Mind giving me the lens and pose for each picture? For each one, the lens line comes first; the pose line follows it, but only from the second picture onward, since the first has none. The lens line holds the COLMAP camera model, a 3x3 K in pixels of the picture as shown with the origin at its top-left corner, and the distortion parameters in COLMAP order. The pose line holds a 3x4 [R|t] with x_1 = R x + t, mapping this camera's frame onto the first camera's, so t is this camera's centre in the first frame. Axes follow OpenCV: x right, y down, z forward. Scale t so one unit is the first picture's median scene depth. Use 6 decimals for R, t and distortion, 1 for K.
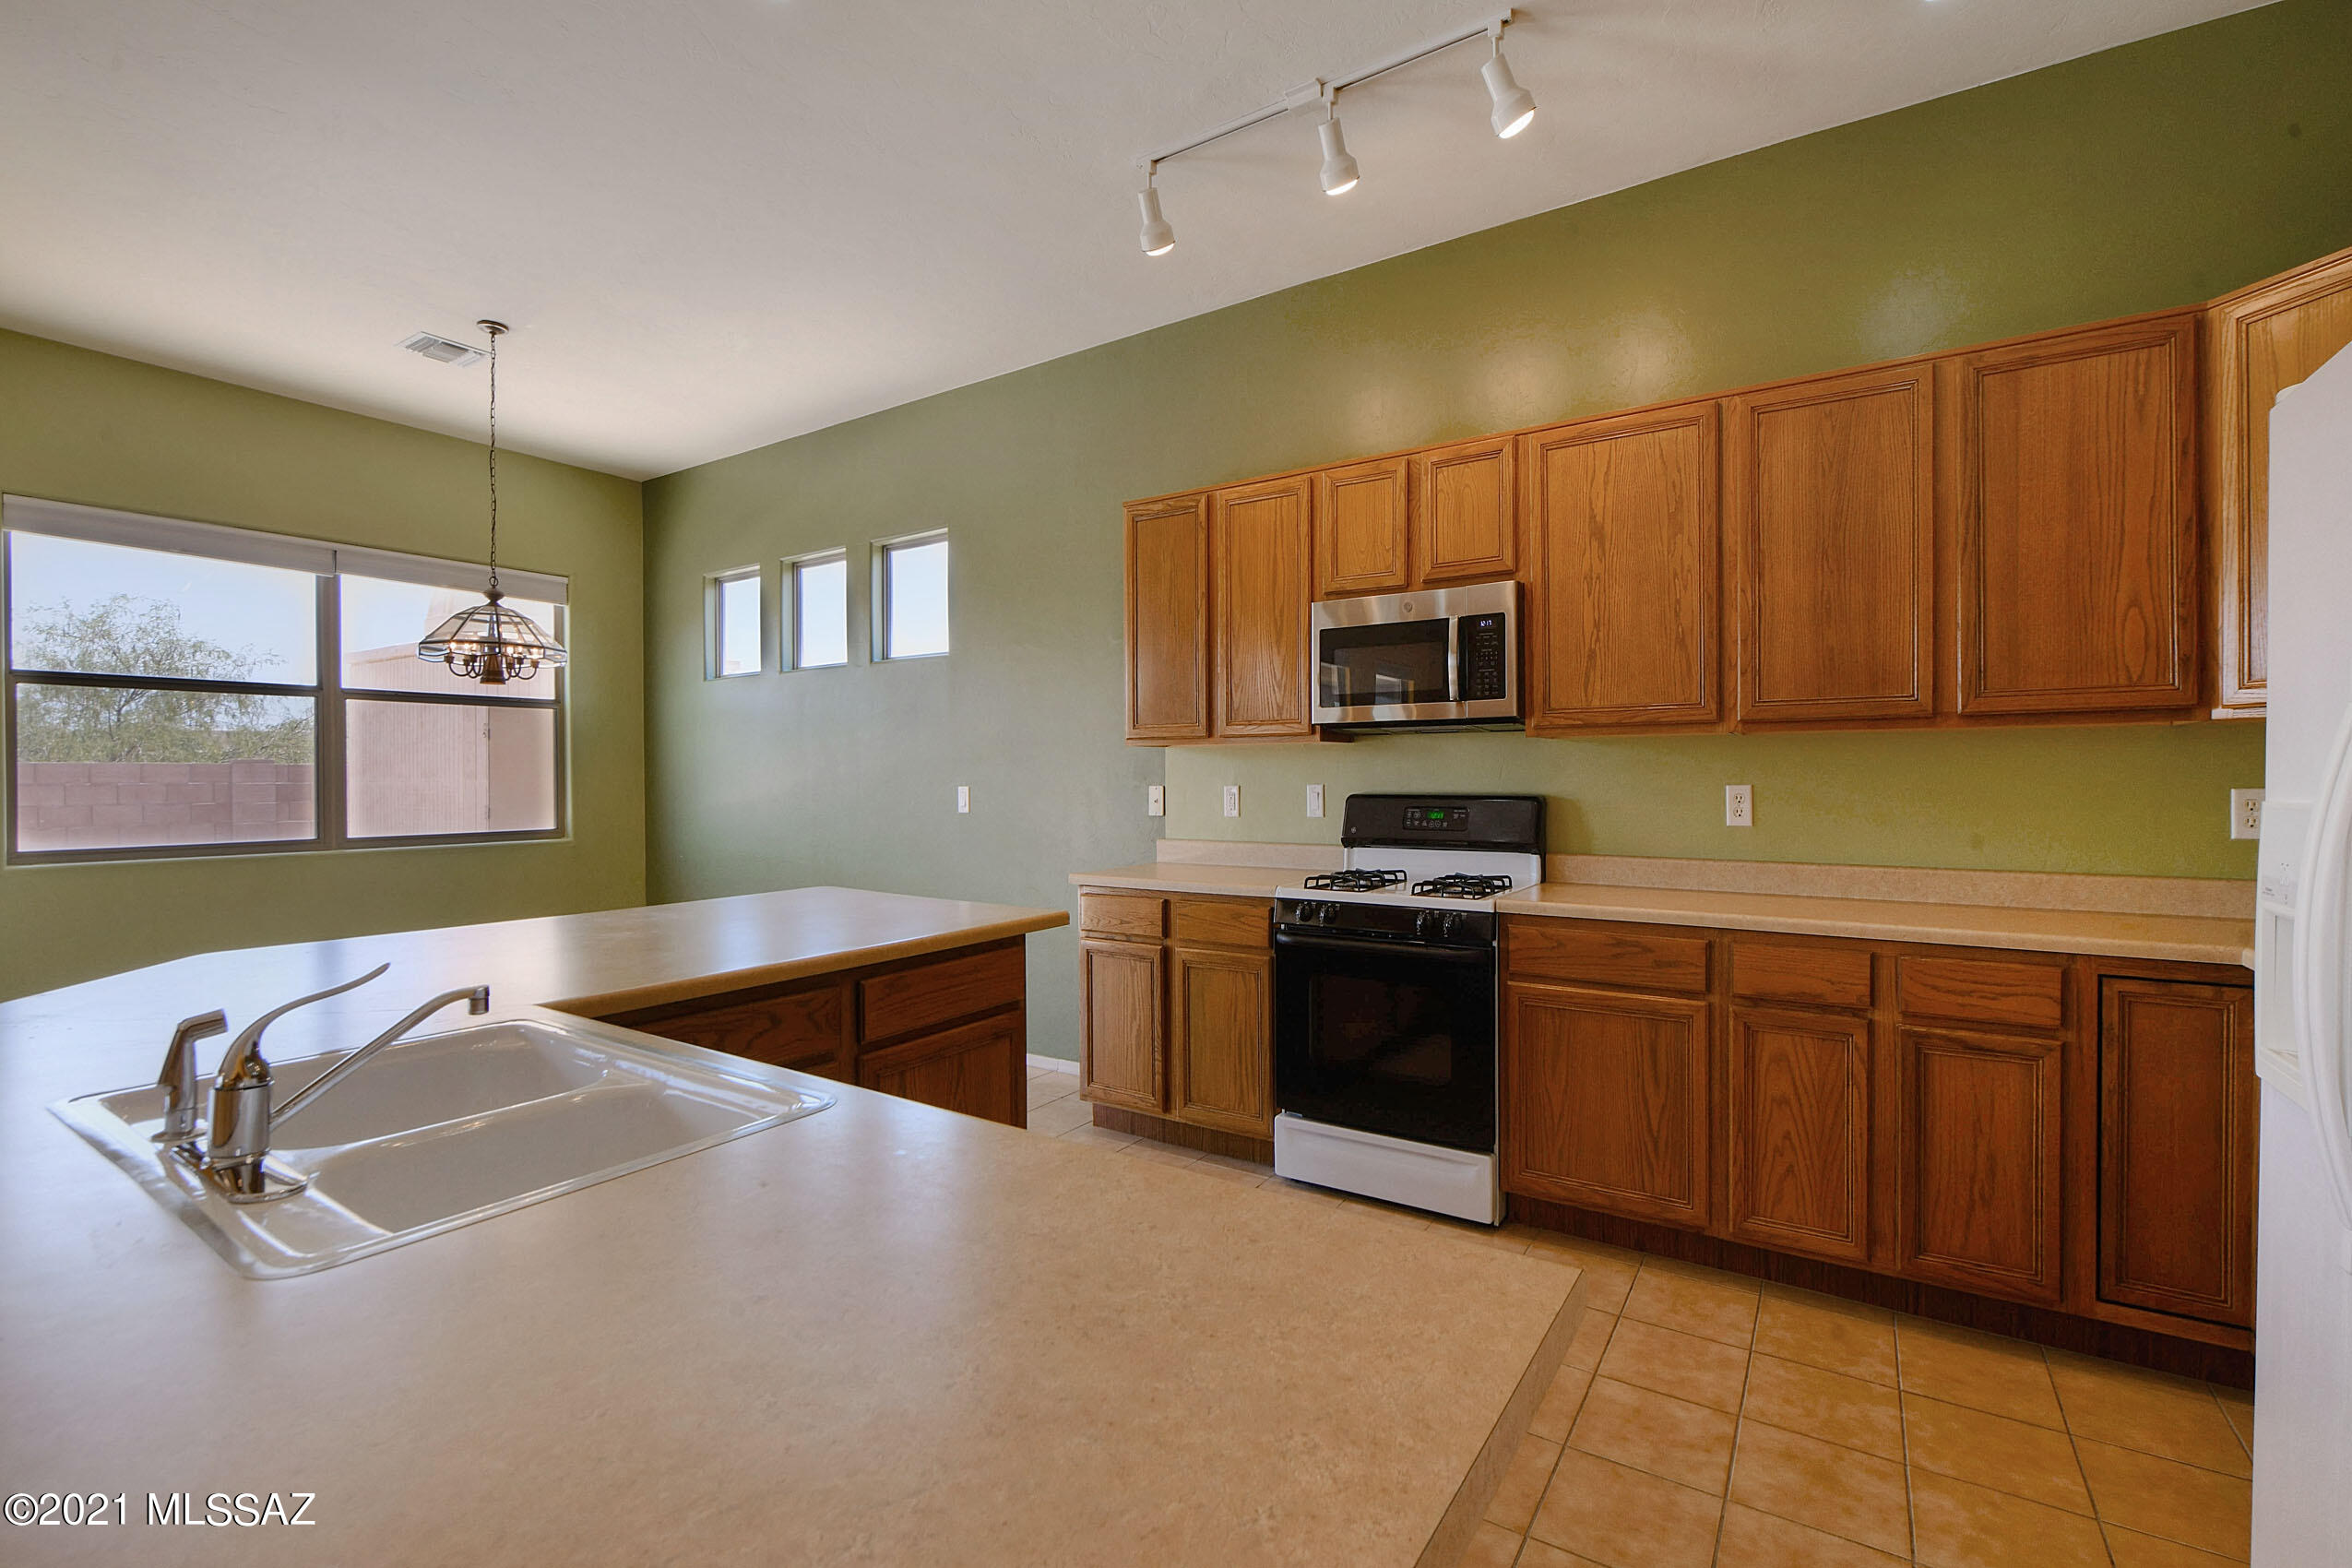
lens RADIAL K [[1074.8, 0, 1152.5], [0, 1074.8, 781.5], [0, 0, 1]] dist [-0.009900, -0.001246]
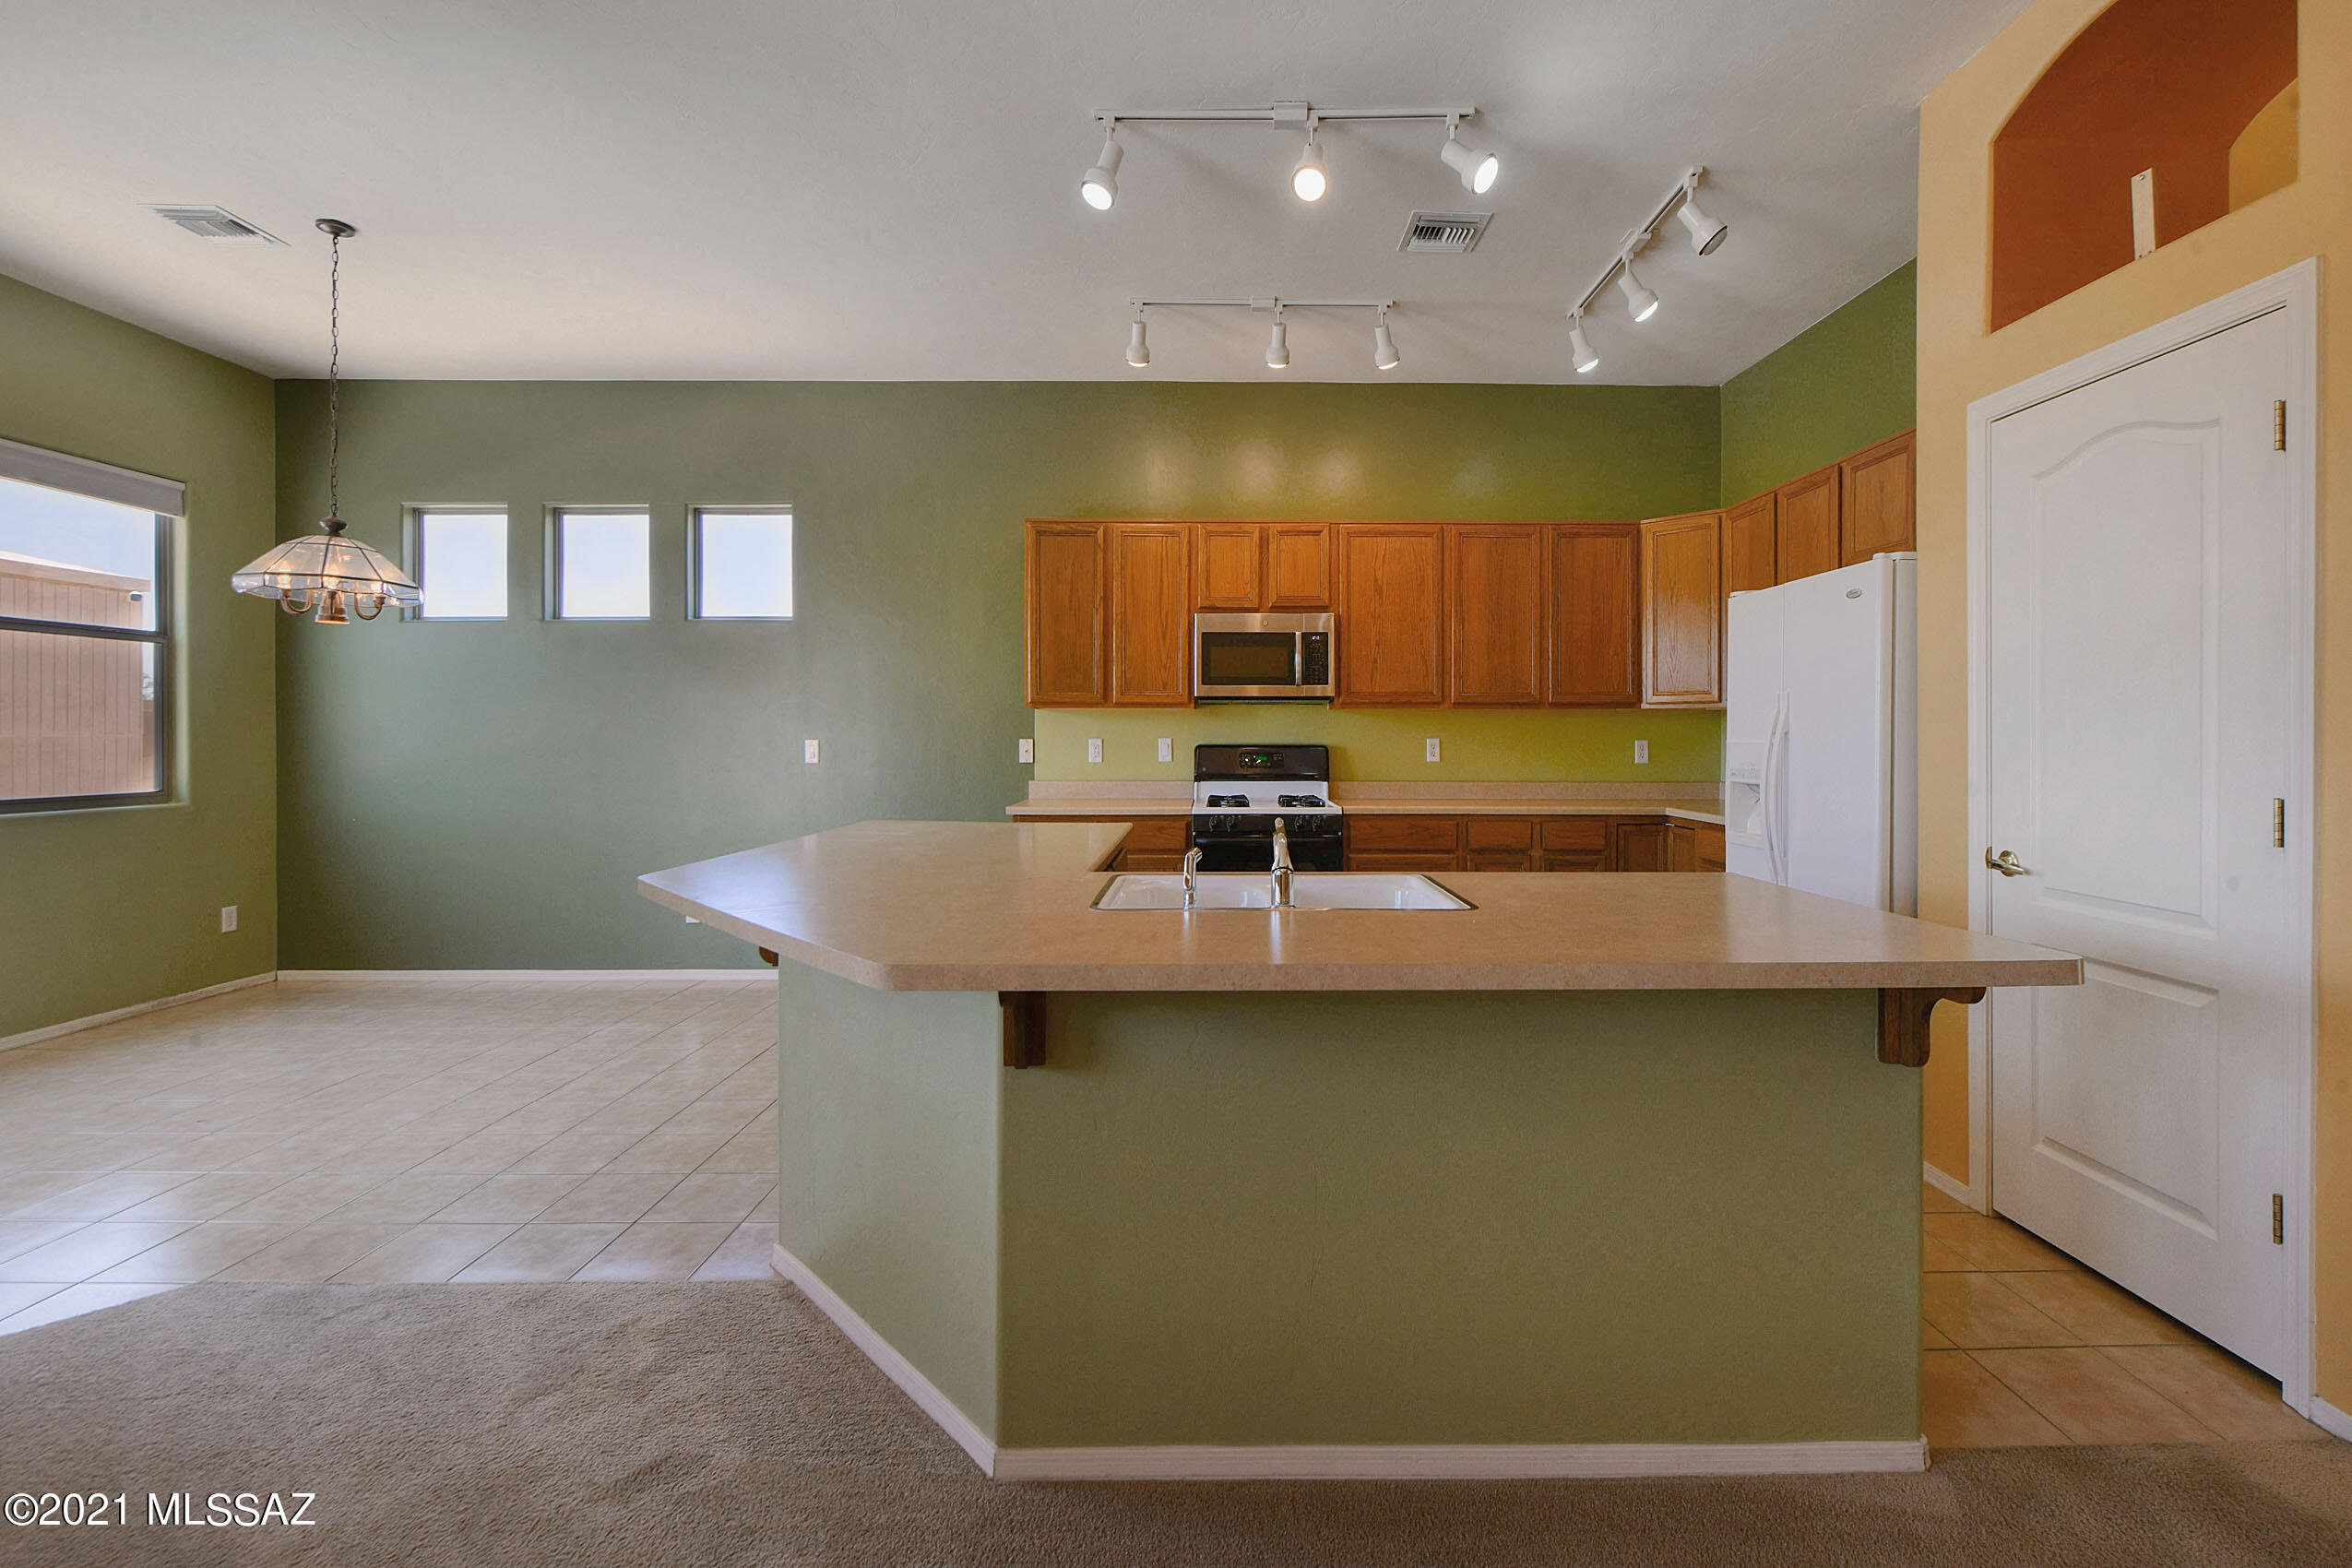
lens RADIAL K [[1022.3, 0, 1249.8], [0, 1022.3, 734.8], [0, 0, 1]] dist [-0.008564, -0.001592]
pose [[0.813567, 0.004189, 0.581456, -0.679271], [-0.001780, 0.999987, -0.004713, 0.006078], [-0.581469, 0.002799, 0.813564, -0.195775]]
